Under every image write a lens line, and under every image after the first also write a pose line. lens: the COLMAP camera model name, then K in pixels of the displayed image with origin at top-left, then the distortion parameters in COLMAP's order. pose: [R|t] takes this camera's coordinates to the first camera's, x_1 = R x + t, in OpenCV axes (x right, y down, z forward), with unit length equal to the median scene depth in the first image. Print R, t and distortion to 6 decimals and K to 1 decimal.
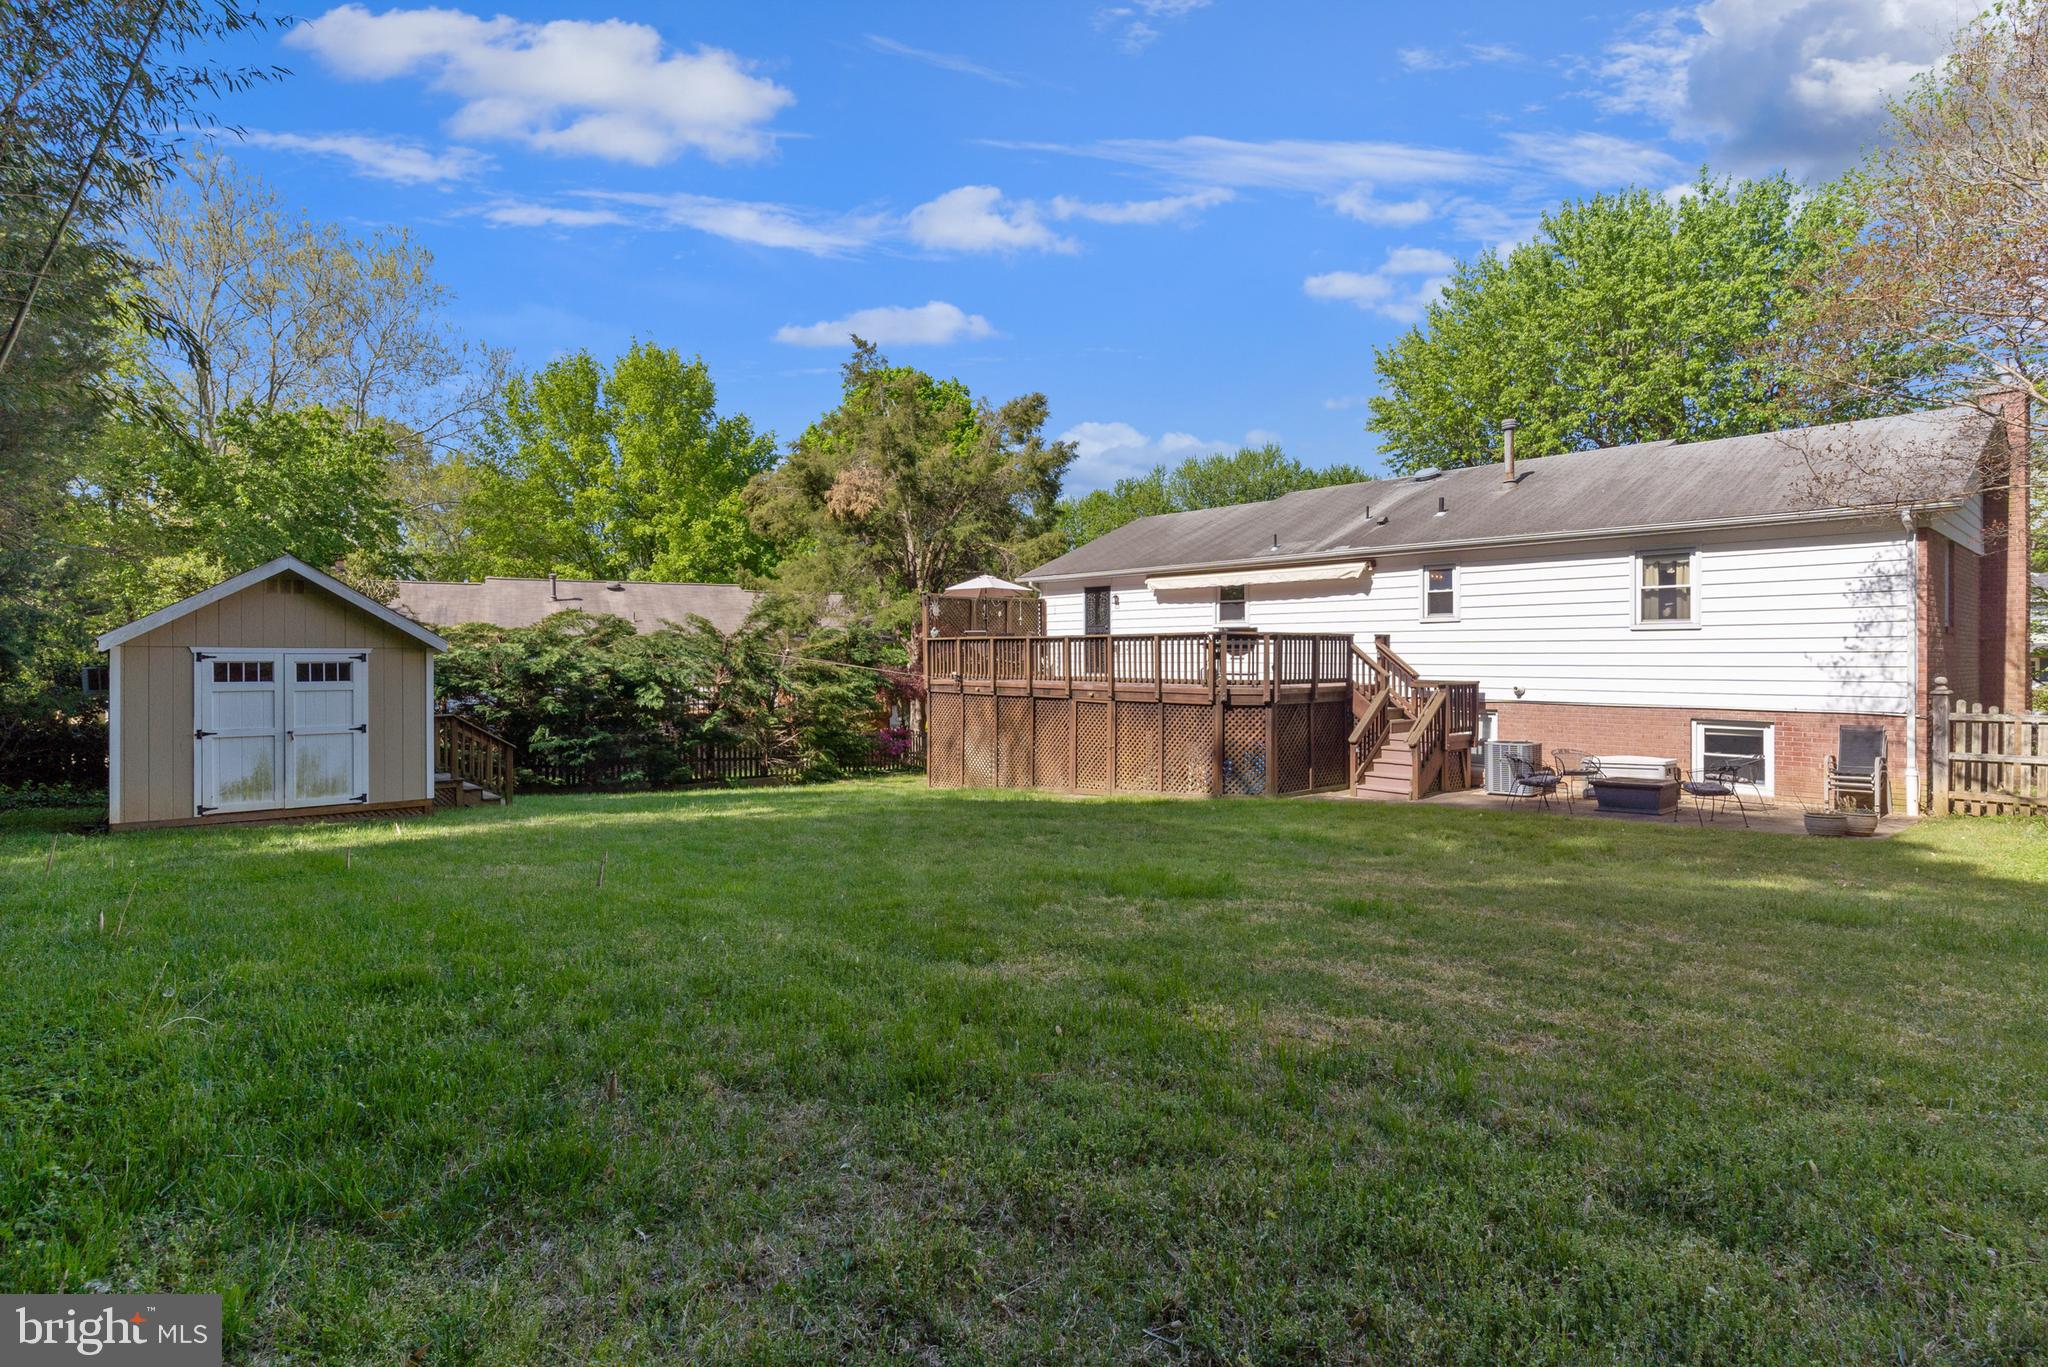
lens RADIAL K [[992.5, 0, 1023.4], [0, 992.5, 681.1], [0, 0, 1]] dist [-0.001076, -0.000707]
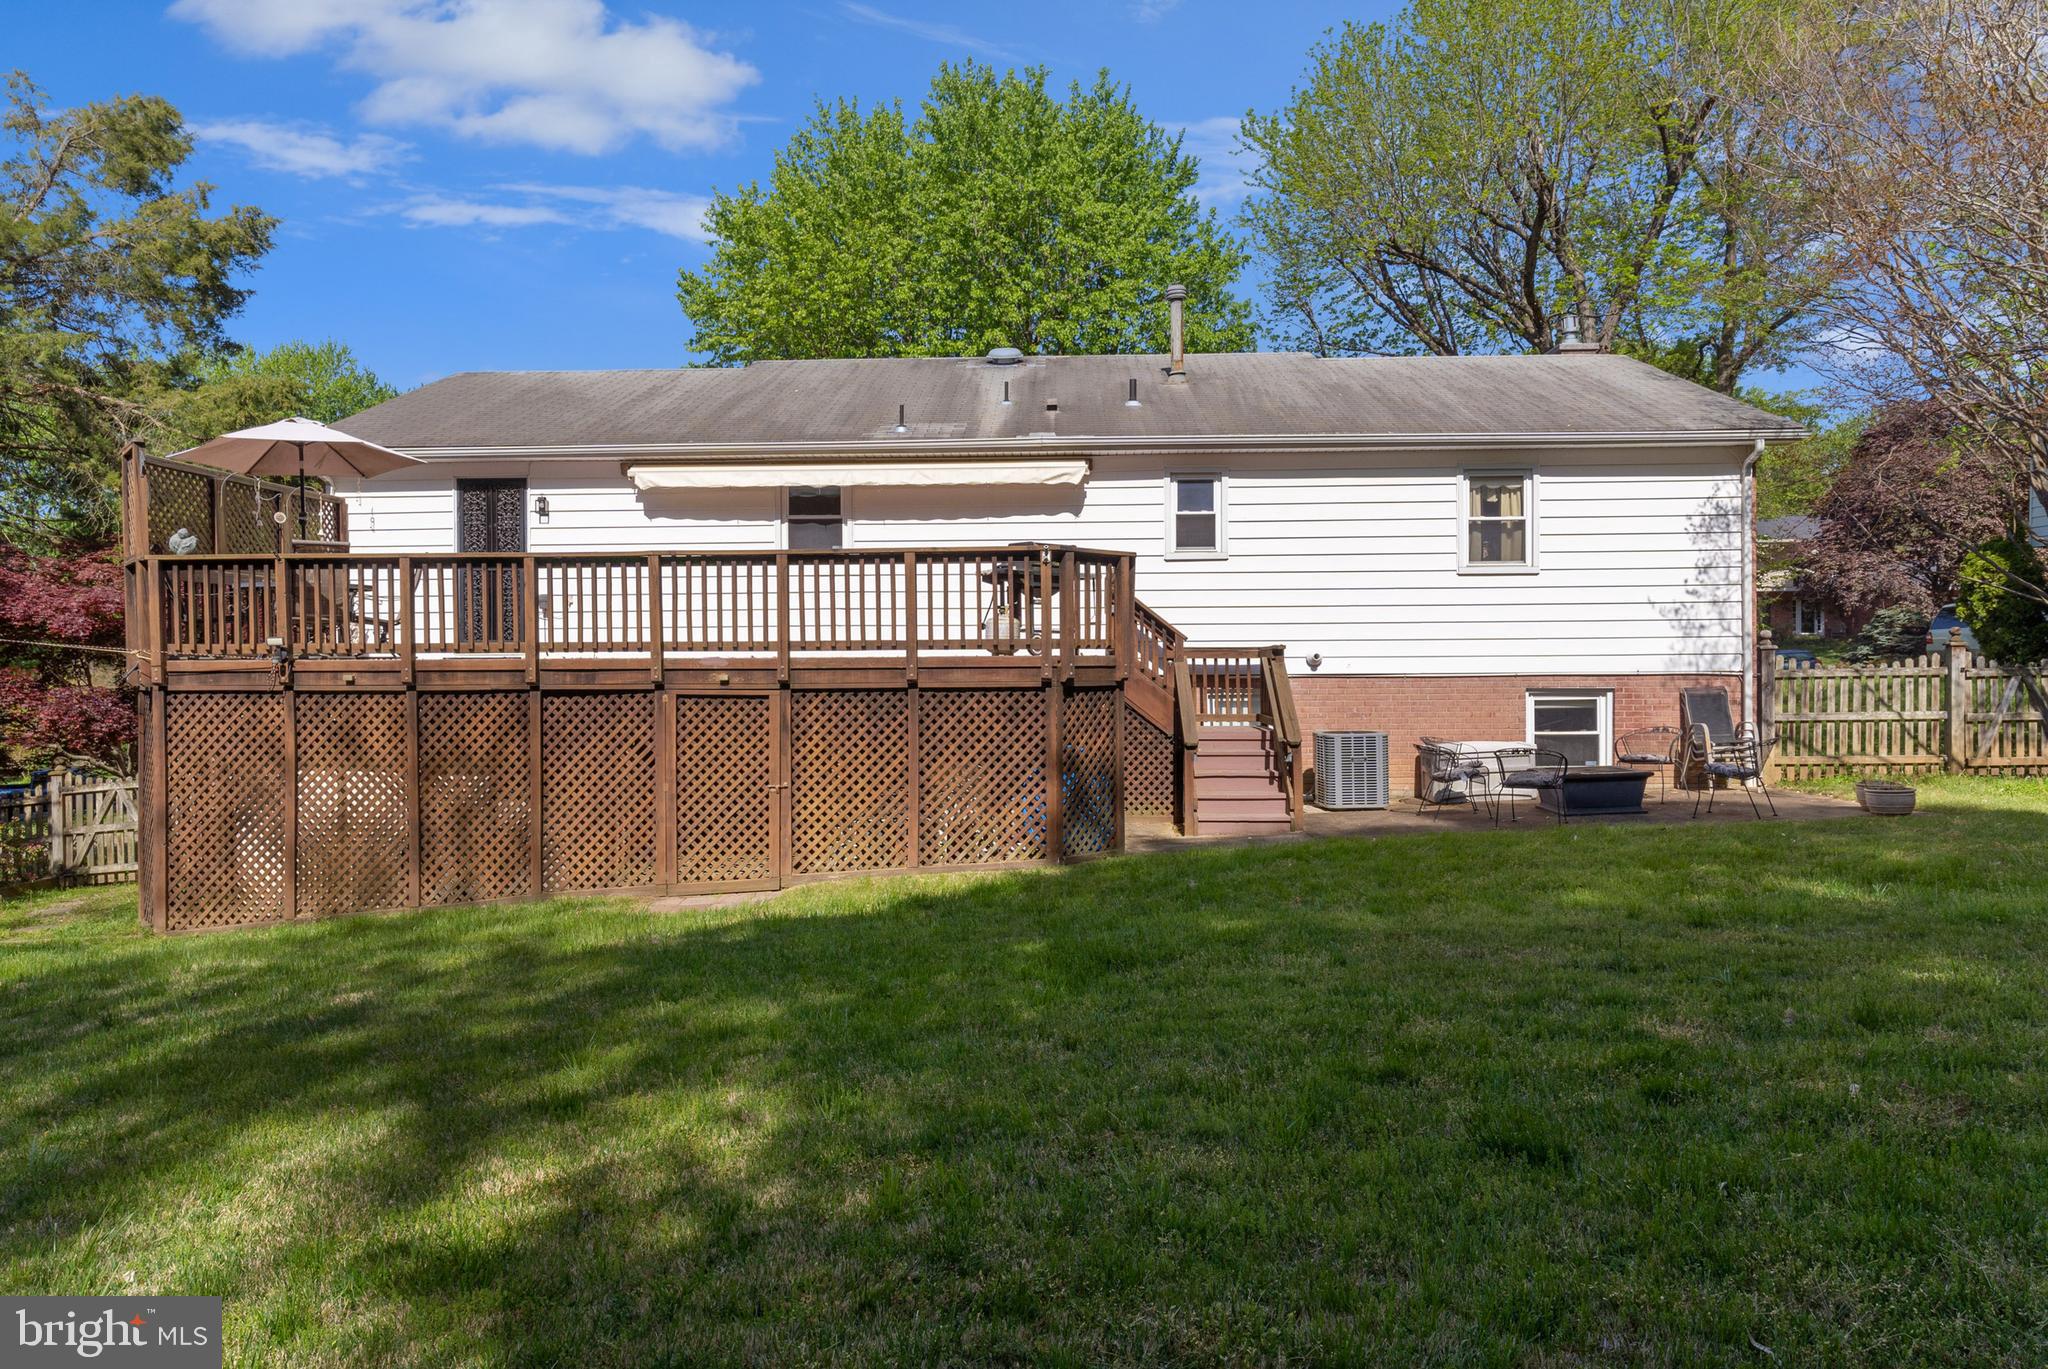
lens RADIAL K [[1273.3, 0, 1024.2], [0, 1273.3, 679.1], [0, 0, 1]] dist [-0.003593, -0.000799]
pose [[0.694269, -0.014613, 0.719567, -0.292404], [0.025658, 0.999661, -0.004454, 0.022455], [-0.719258, 0.021555, 0.694409, 0.535938]]
